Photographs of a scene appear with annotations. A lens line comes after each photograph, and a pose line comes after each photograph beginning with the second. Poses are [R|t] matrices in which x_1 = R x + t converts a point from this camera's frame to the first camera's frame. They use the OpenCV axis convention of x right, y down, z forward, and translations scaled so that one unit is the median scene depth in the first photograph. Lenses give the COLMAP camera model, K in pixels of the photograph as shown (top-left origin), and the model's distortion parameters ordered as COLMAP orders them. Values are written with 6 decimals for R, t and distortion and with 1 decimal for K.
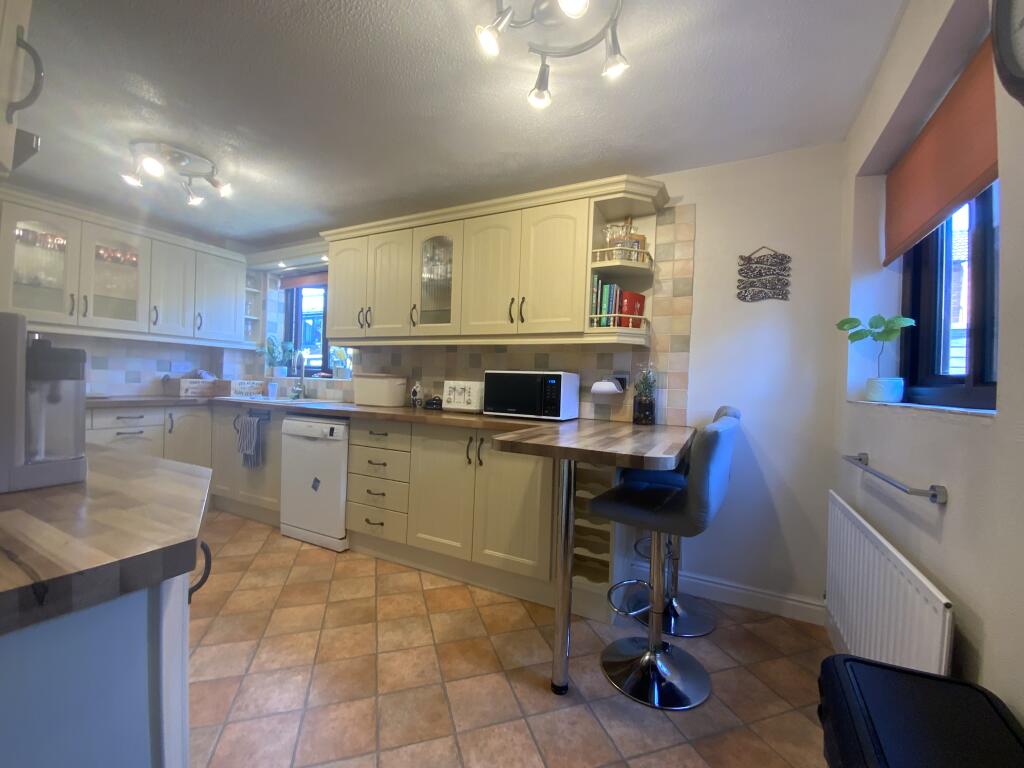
lens RADIAL K [[417.2, 0, 512.0], [0, 417.2, 384.0], [0, 0, 1]] dist [-0.000525, -0.000175]
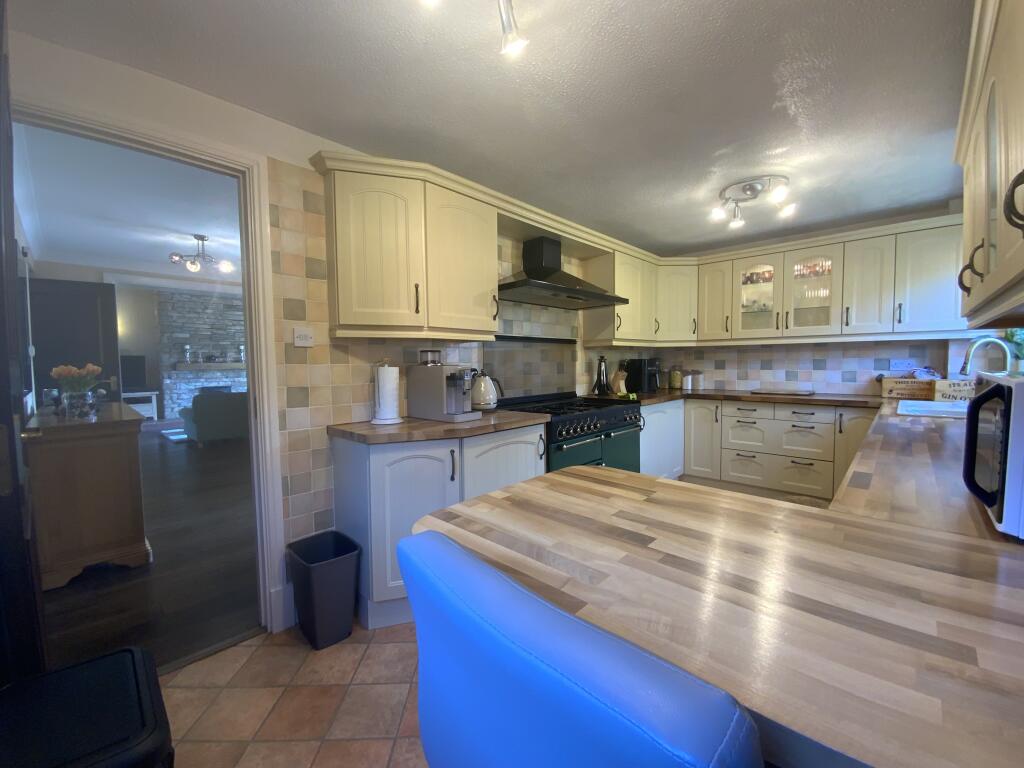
lens RADIAL K [[417.2, 0, 512.0], [0, 417.2, 384.0], [0, 0, 1]] dist [-0.000525, -0.000175]
pose [[-0.287506, 0.020649, -0.957556, 0.363271], [-0.003420, 0.999739, 0.022586, -0.020162], [0.957773, 0.009768, -0.287360, 0.524766]]
